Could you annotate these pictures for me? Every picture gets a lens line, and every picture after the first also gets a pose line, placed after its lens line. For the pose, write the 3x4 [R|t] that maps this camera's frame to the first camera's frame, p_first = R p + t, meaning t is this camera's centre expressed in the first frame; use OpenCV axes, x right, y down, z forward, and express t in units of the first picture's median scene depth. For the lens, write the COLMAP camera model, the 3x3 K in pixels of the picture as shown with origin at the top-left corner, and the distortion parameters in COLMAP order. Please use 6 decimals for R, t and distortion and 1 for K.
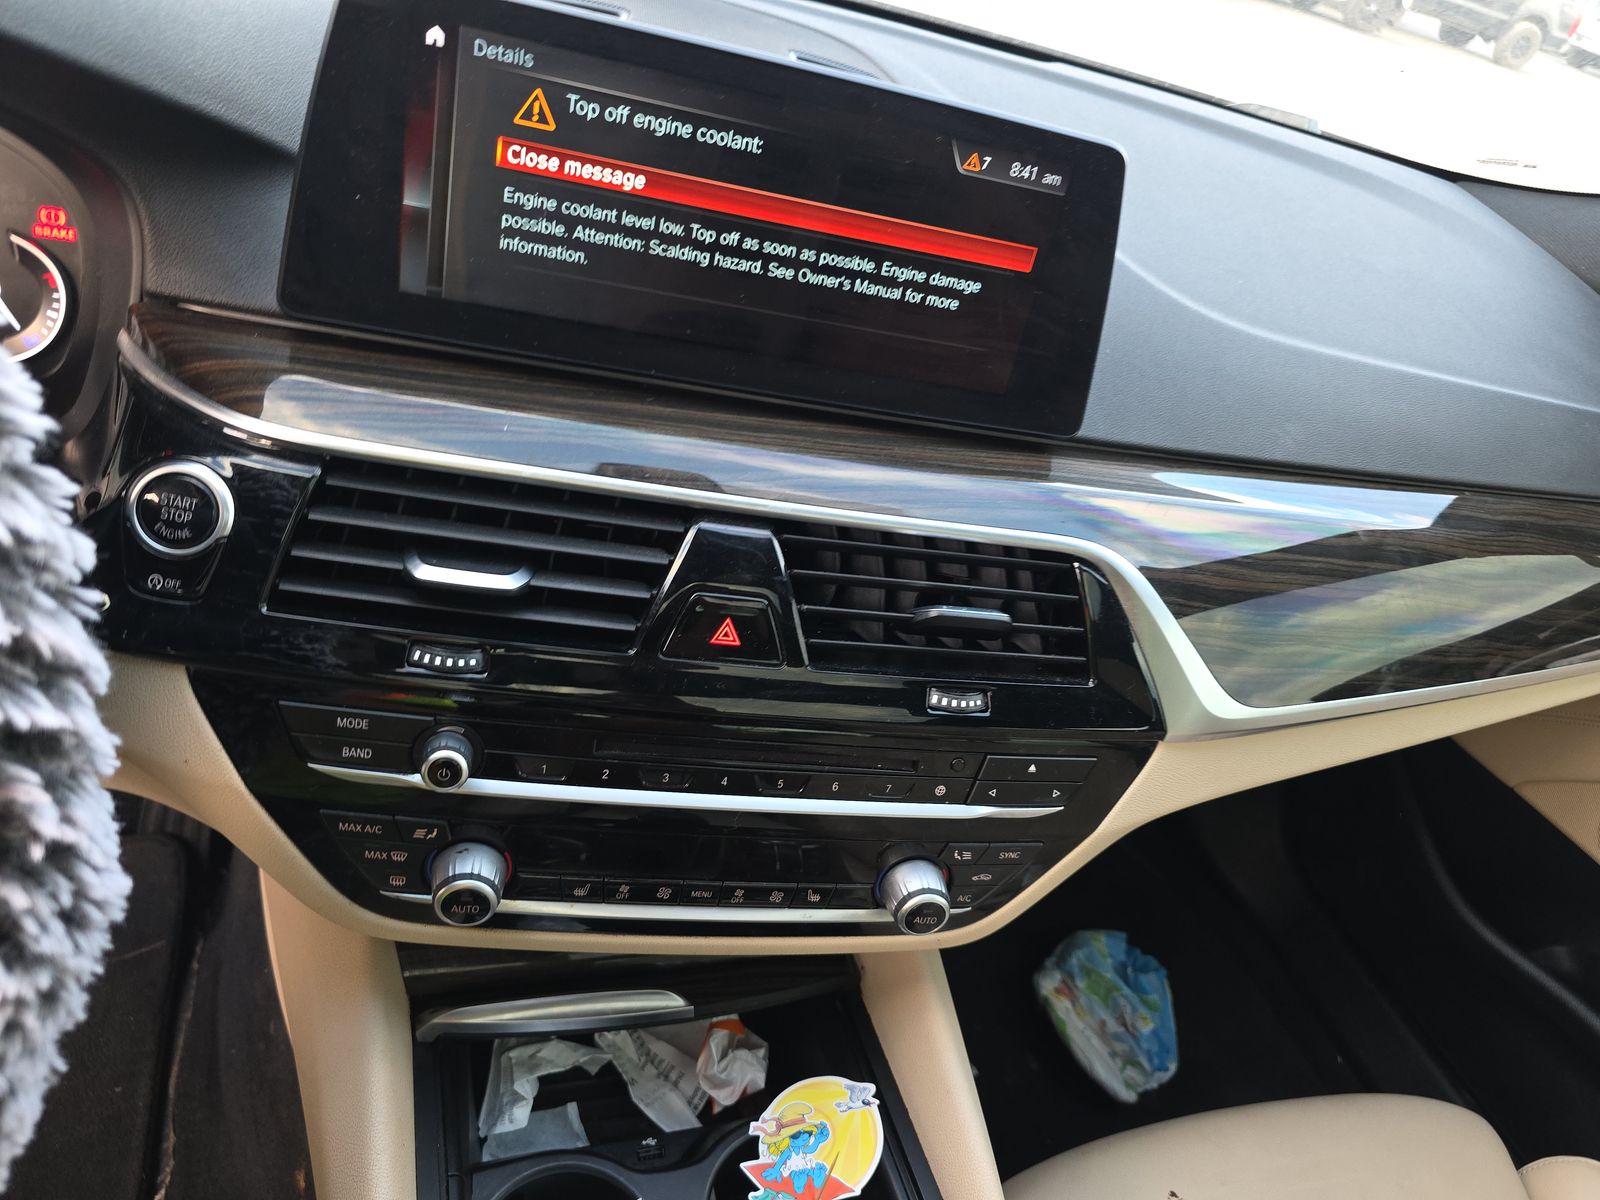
lens RADIAL K [[1085.6, 0, 806.0], [0, 1085.6, 607.7], [0, 0, 1]] dist [0.039938, -0.029436]
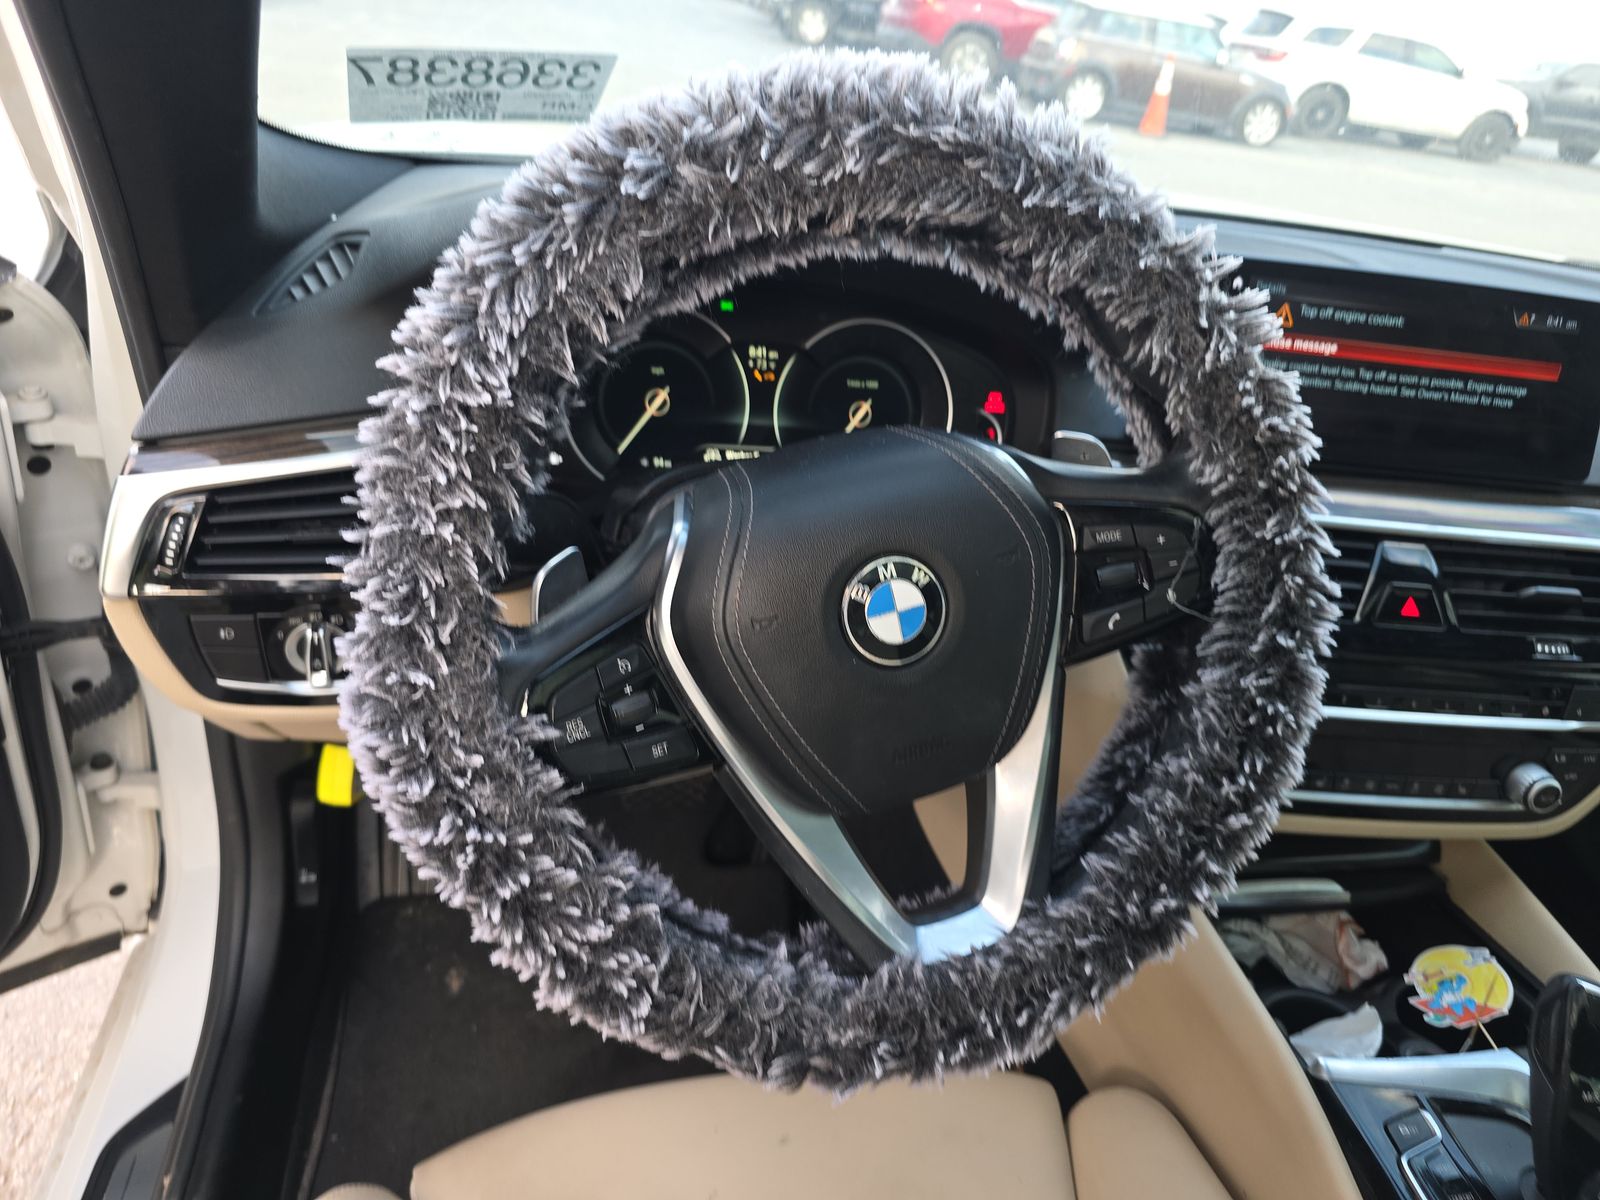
lens RADIAL K [[1164.7, 0, 800.0], [0, 1164.7, 600.0], [0, 0, 1]] dist [0.040611, -0.001698]
pose [[0.995168, -0.069111, -0.069741, -0.830093], [0.056915, 0.984849, -0.163806, 0.239960], [0.080005, 0.159045, 0.984024, -0.775452]]
